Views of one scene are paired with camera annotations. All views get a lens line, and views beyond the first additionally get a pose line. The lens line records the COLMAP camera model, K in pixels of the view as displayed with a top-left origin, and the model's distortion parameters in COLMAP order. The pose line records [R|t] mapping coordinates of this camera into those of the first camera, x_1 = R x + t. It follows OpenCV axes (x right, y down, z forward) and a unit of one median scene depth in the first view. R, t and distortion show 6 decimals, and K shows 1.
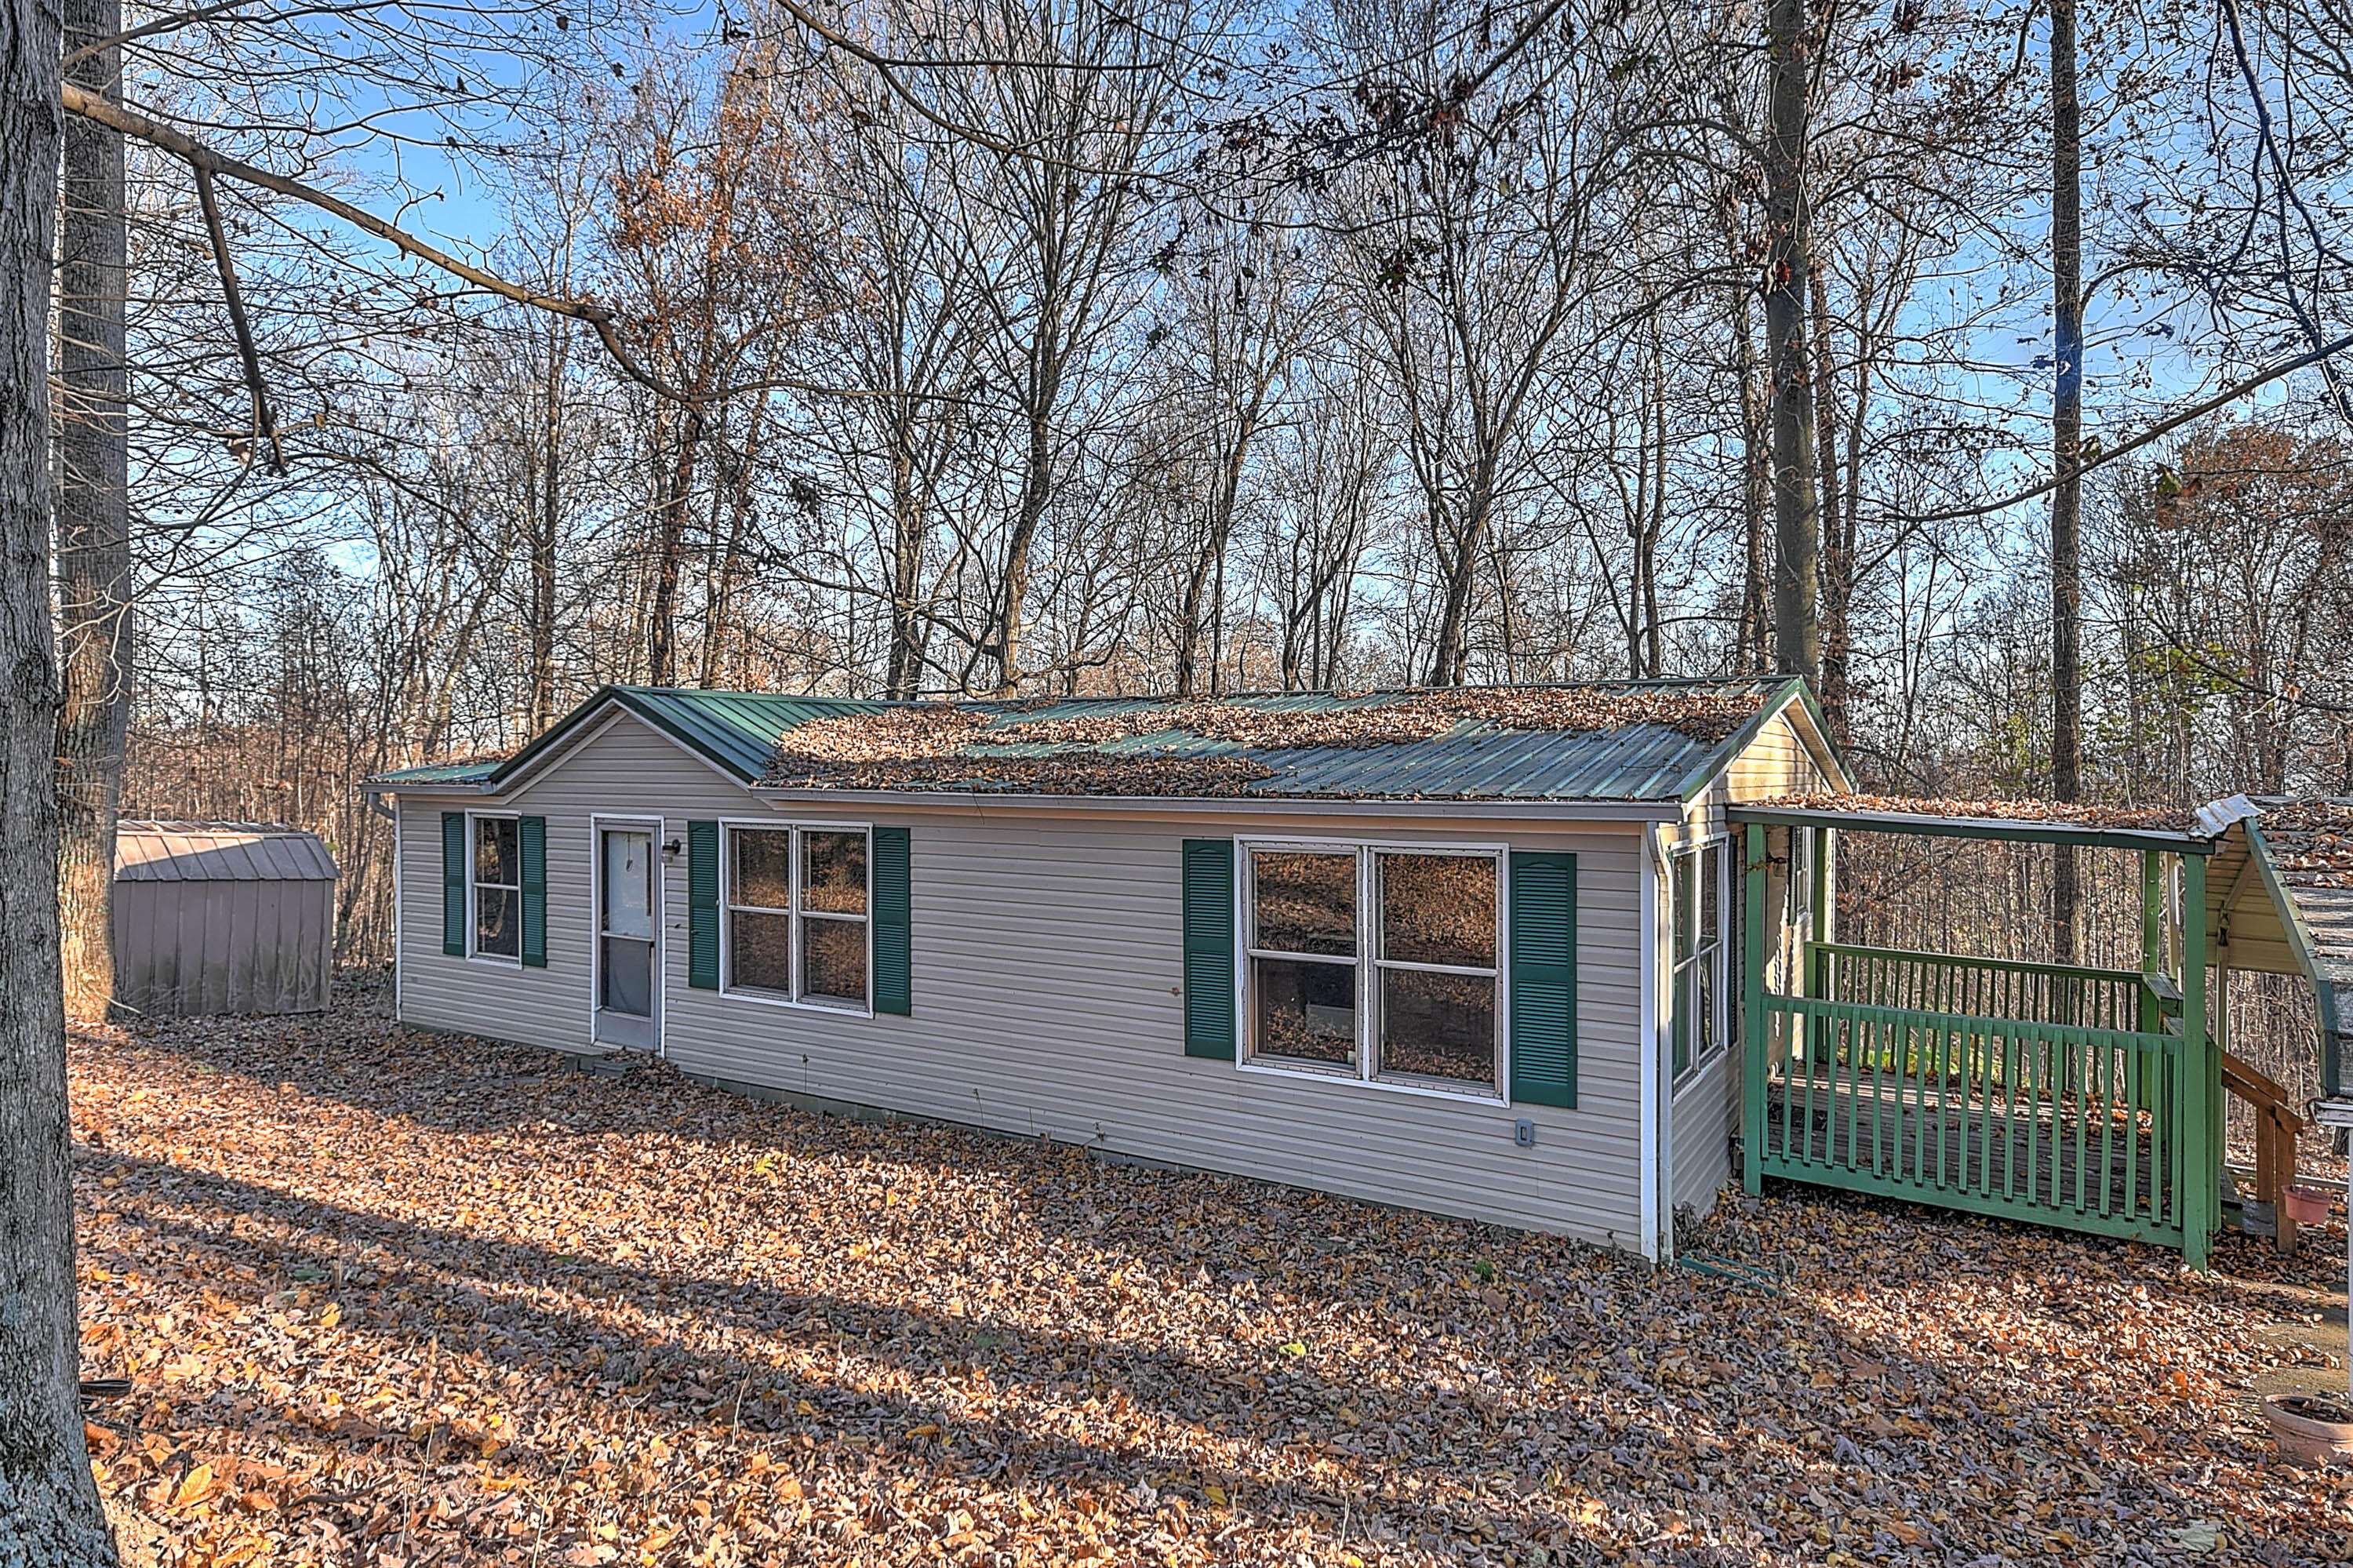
lens RADIAL K [[1403.1, 0, 1176.5], [0, 1403.1, 784.0], [0, 0, 1]] dist [-0.003108, 0.000056]
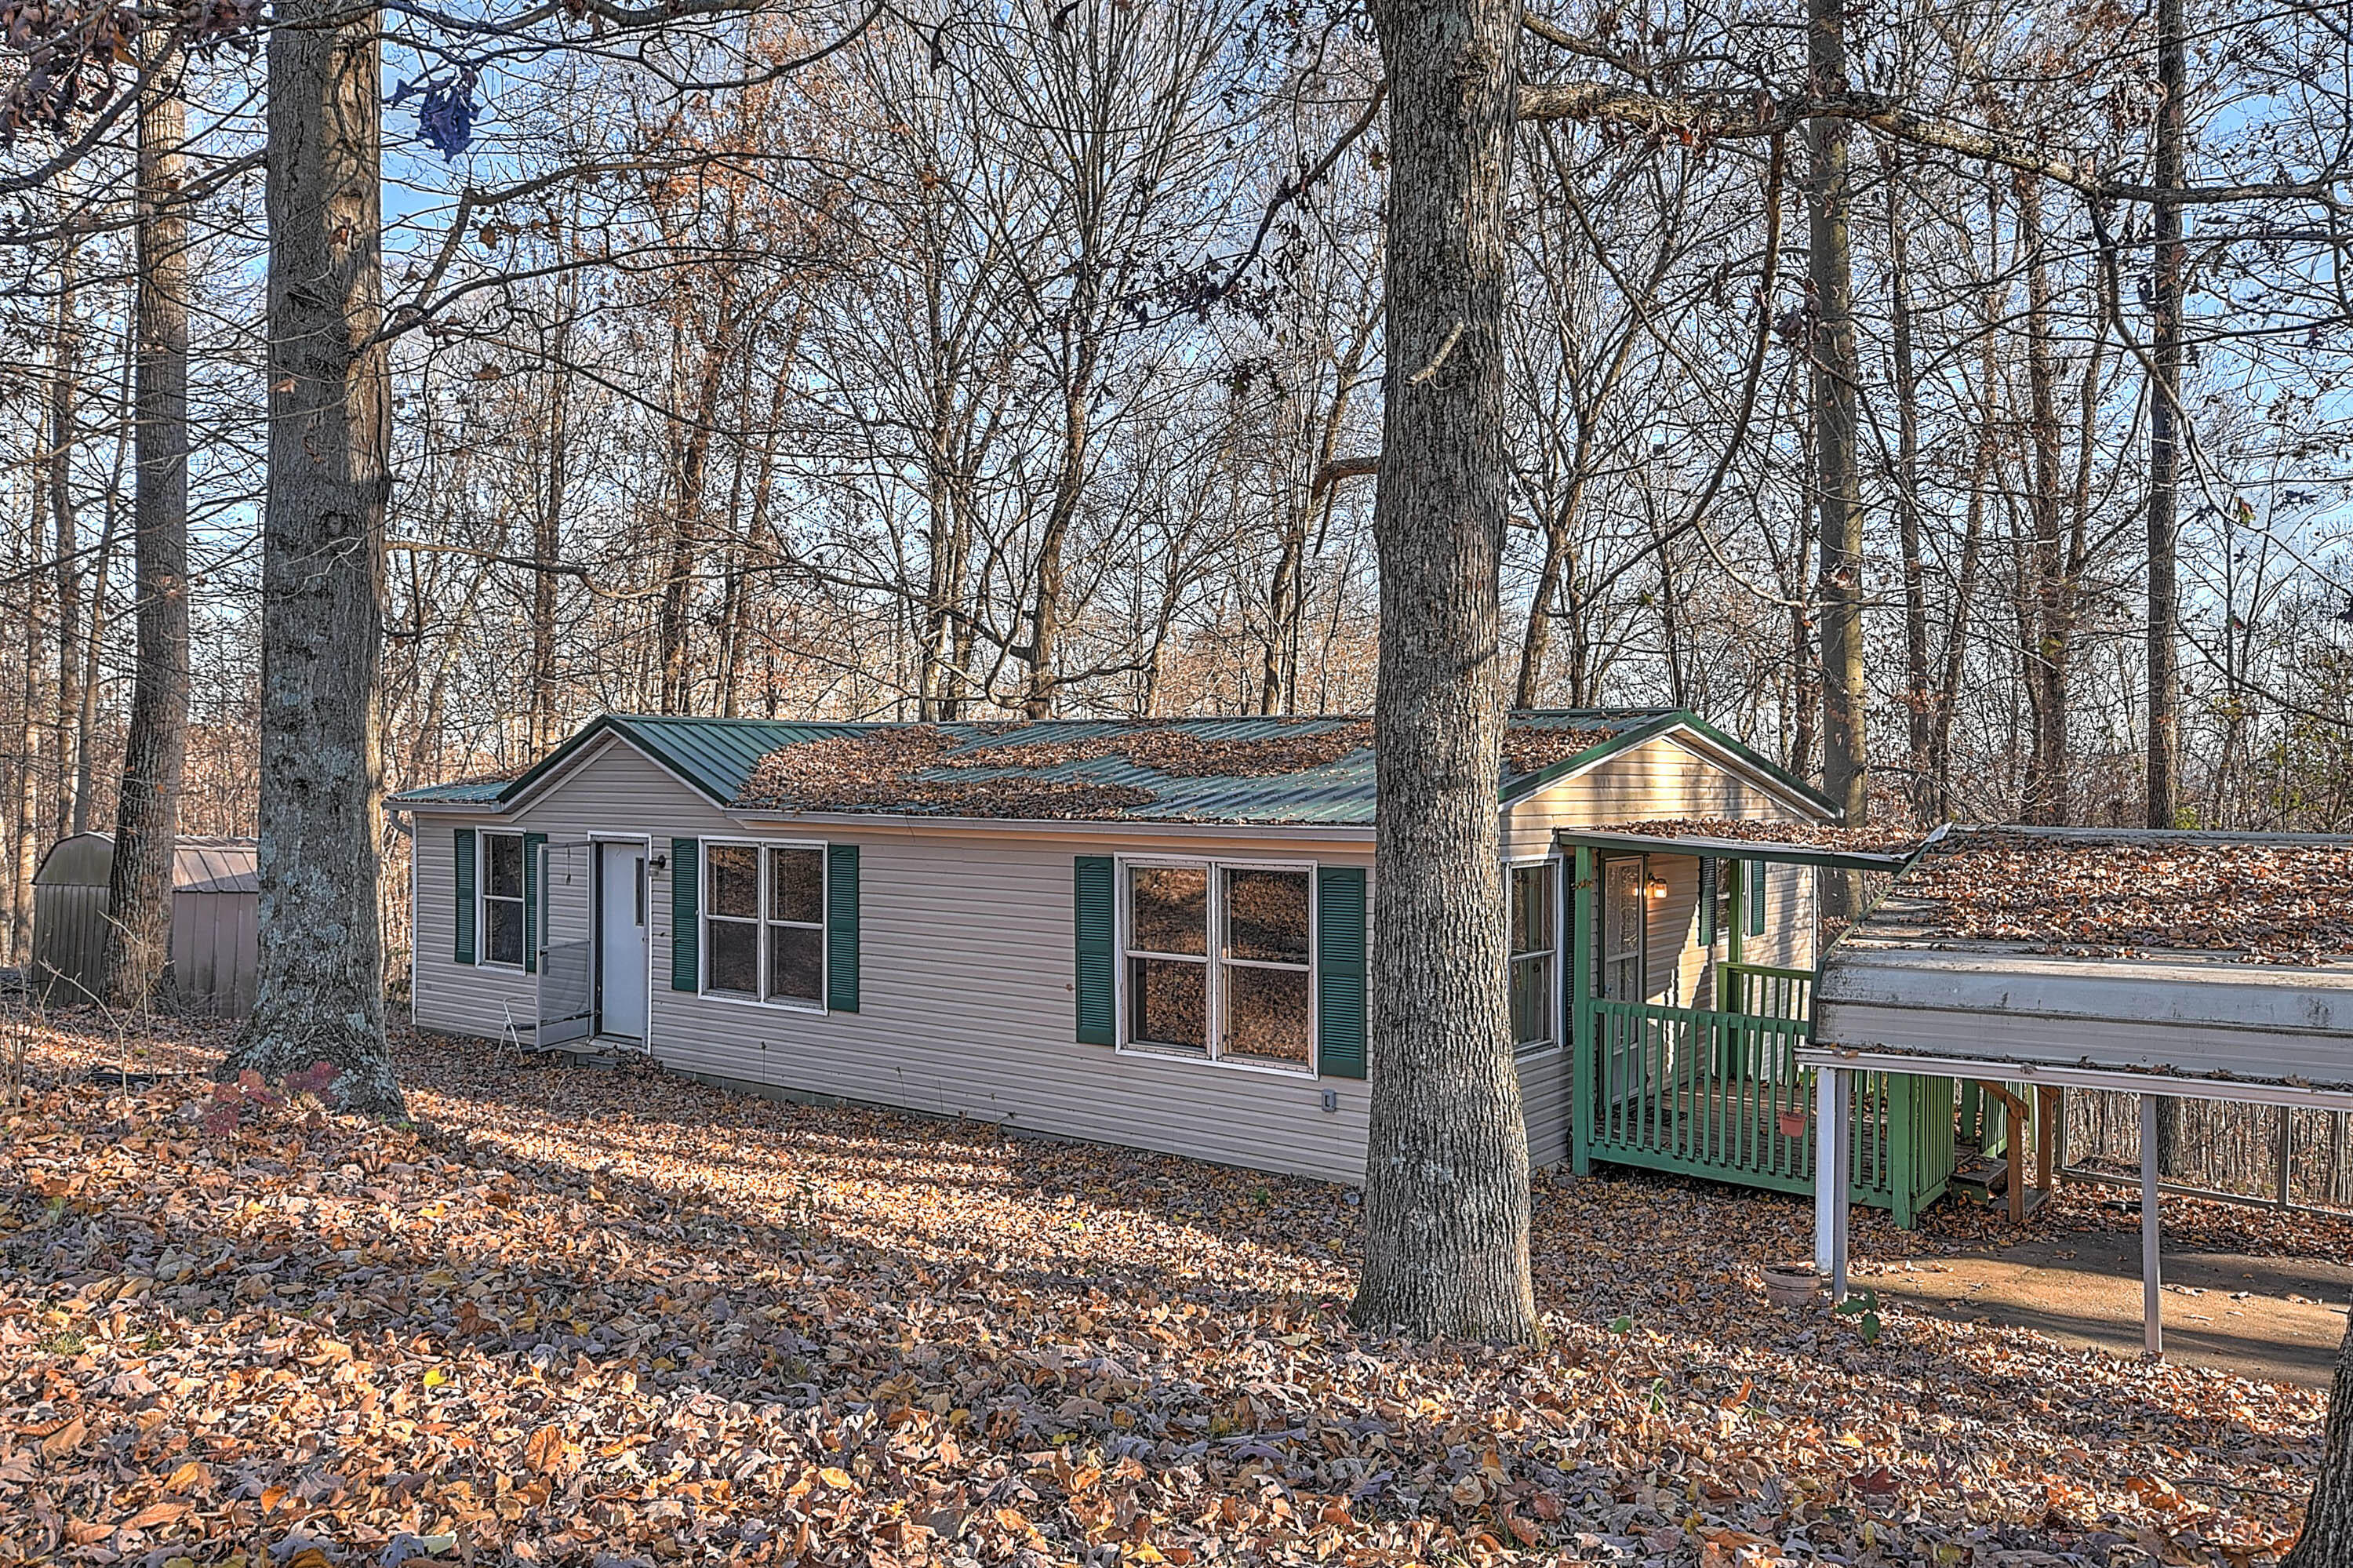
lens RADIAL K [[1783.3, 0, 1176.5], [0, 1783.3, 784.0], [0, 0, 1]] dist [-0.046998, -0.000611]
pose [[0.996672, 0.003239, -0.081455, 0.173872], [-0.003724, 0.999976, -0.005801, -0.010347], [0.081434, 0.006085, 0.996660, -0.388382]]
